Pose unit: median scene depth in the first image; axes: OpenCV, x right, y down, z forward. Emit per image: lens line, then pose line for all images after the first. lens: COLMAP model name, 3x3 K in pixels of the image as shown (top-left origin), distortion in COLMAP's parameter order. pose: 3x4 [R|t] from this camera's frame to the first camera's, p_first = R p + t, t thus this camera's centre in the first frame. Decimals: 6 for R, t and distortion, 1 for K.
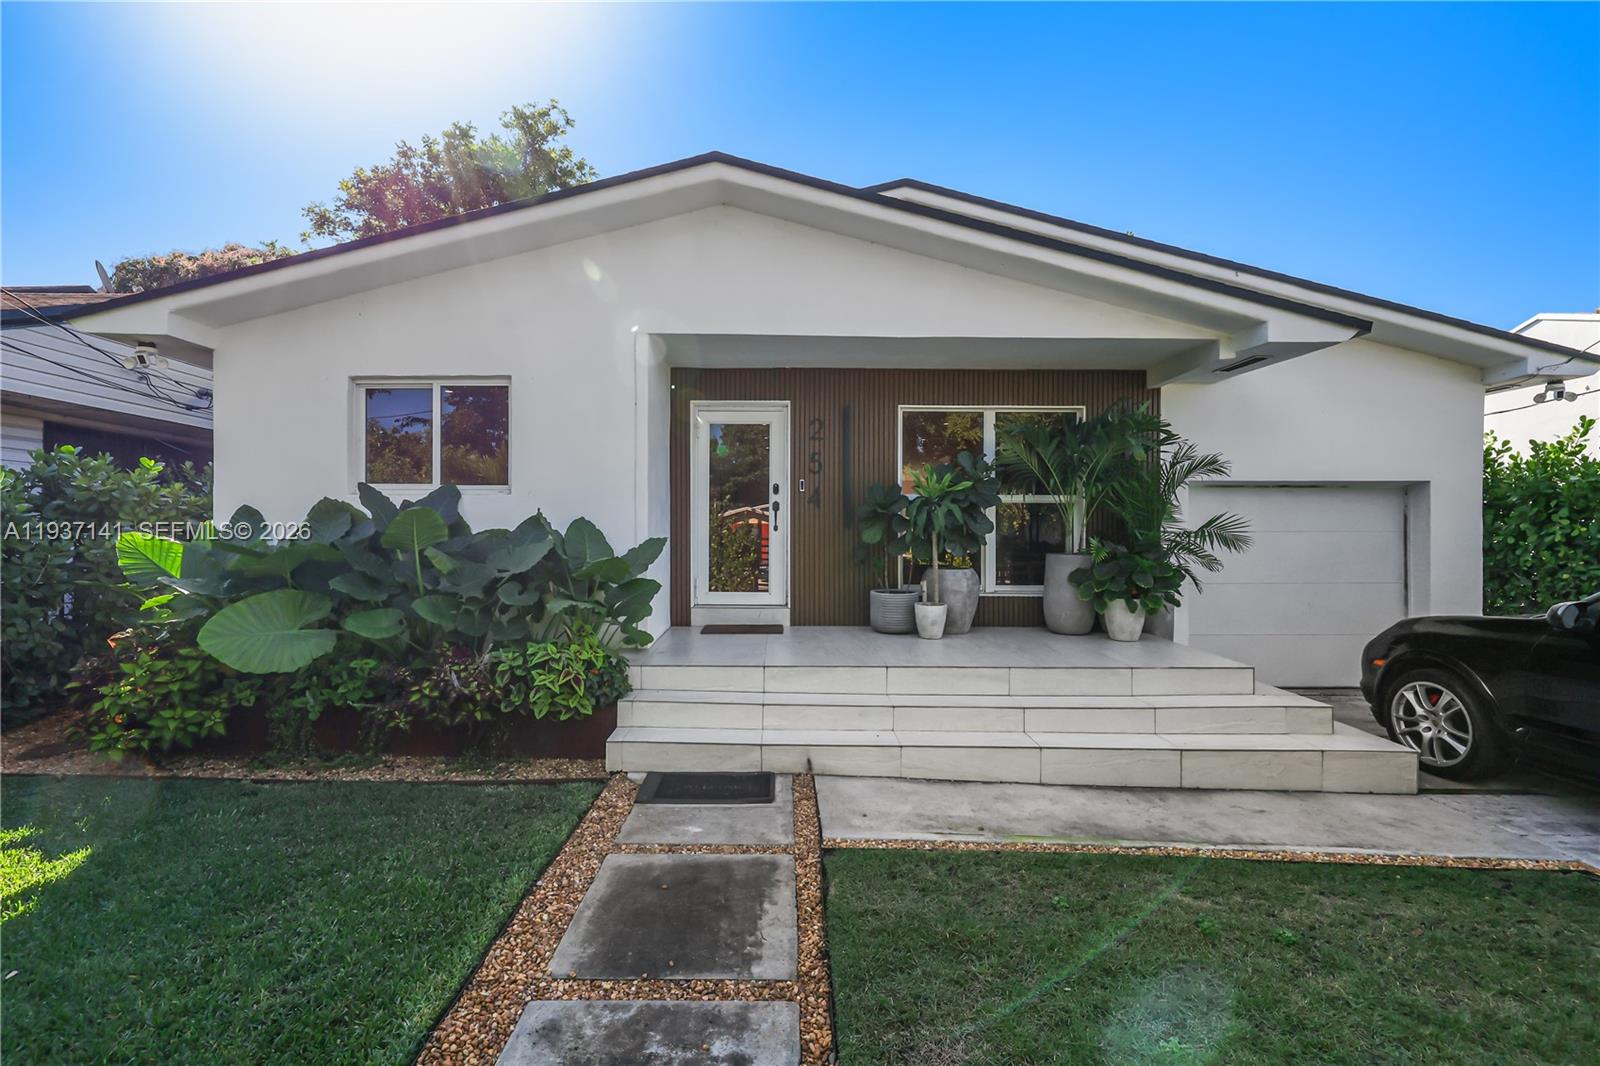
lens RADIAL K [[680.6, 0, 783.9], [0, 680.6, 533.8], [0, 0, 1]] dist [0.000673, -0.001920]
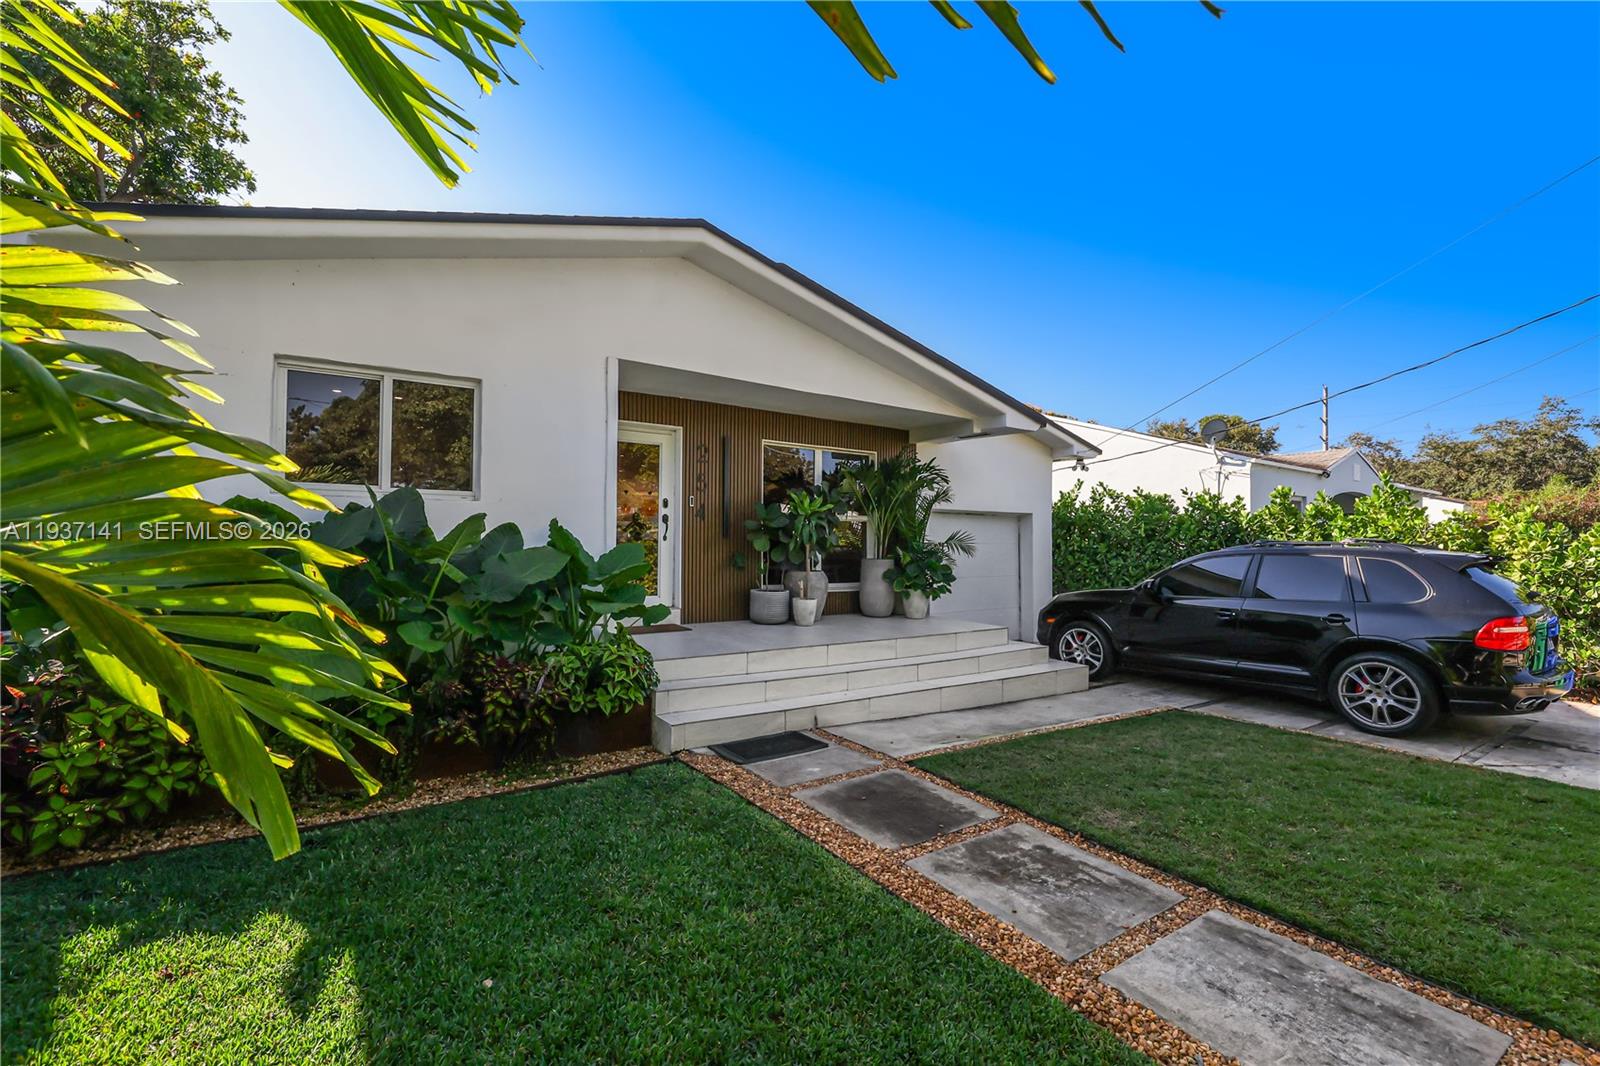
lens RADIAL K [[680.6, 0, 755.9], [0, 680.6, 526.2], [0, 0, 1]] dist [0.000673, -0.001920]
pose [[0.838651, 0.018342, 0.544360, -0.653428], [-0.004325, 0.999626, -0.027018, 0.002475], [-0.544652, 0.020304, 0.838417, -0.030530]]
